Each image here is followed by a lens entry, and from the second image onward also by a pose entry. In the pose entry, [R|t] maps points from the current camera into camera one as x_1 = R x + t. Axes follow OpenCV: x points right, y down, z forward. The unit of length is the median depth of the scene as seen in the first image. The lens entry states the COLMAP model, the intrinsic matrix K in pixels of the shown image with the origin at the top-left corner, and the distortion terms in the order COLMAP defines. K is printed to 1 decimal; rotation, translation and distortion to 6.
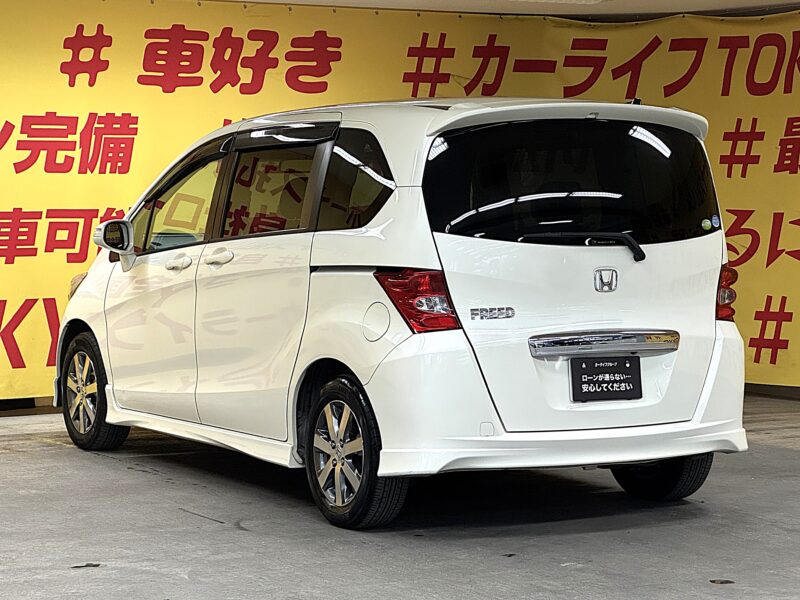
lens RADIAL K [[2039.6, 0, 388.9], [0, 2039.6, 297.9], [0, 0, 1]] dist [0.029688, 2.568920]
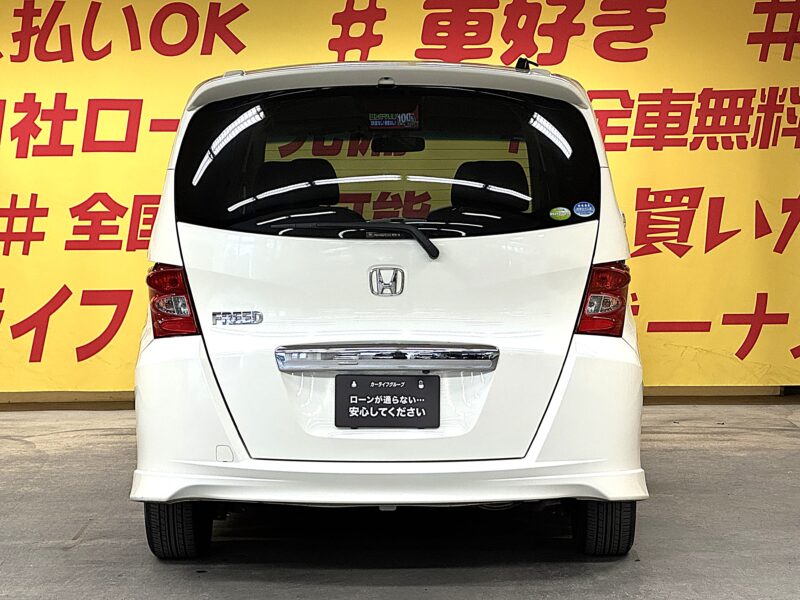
lens RADIAL K [[2039.6, 0, 388.9], [0, 2039.6, 297.9], [0, 0, 1]] dist [0.029688, 2.568920]
pose [[0.862146, 0.025265, -0.506030, 0.347724], [-0.020482, 0.999677, 0.015017, -0.009604], [0.506246, -0.002583, 0.862385, 0.195434]]
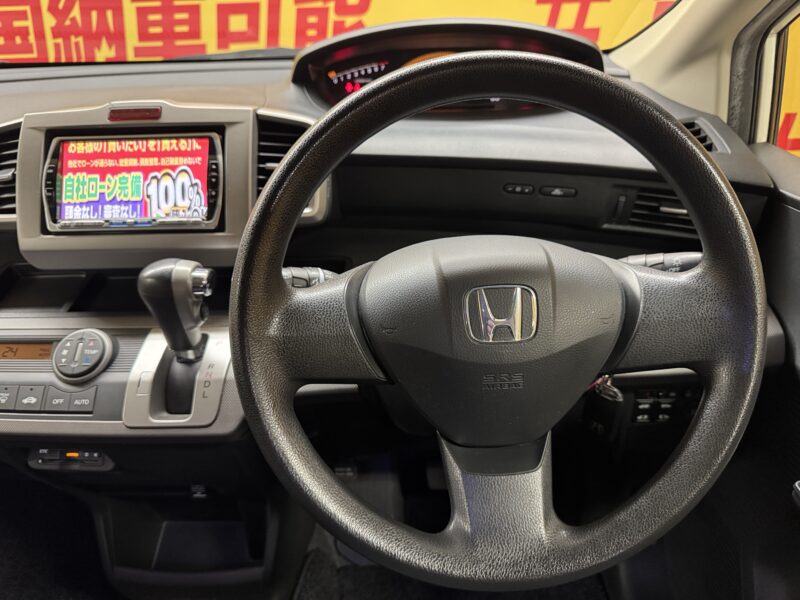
lens RADIAL K [[573.6, 0, 395.0], [0, 573.6, 302.6], [0, 0, 1]] dist [0.023254, -0.050337]
pose [[0.864706, 0.227646, -0.447728, -0.004664], [-0.005425, 0.895576, 0.444876, -0.033425], [0.502249, -0.382258, 0.775645, 0.844537]]
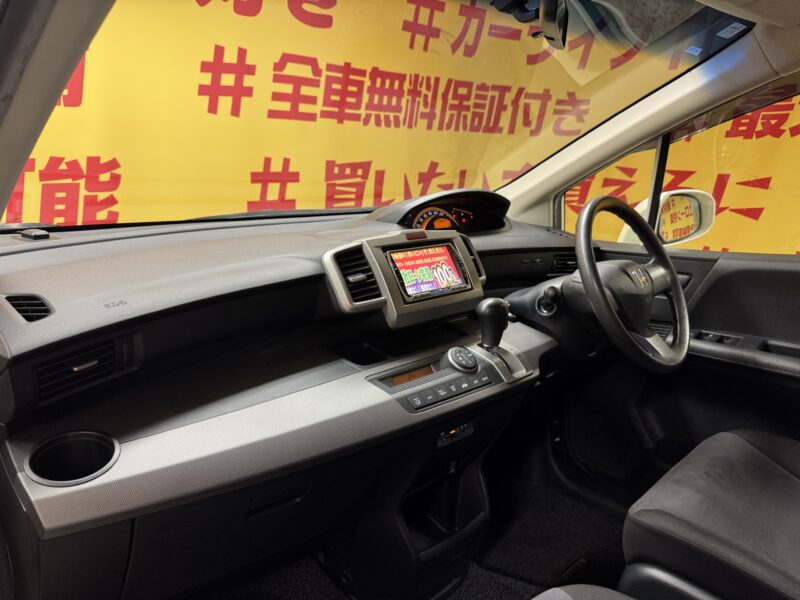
lens RADIAL K [[573.6, 0, 395.0], [0, 573.6, 302.6], [0, 0, 1]] dist [0.023254, -0.050337]
pose [[0.966977, -0.044947, 0.250870, -0.077284], [-0.001817, 0.983085, 0.183140, -0.031947], [-0.254858, -0.177548, 0.950539, 0.791139]]
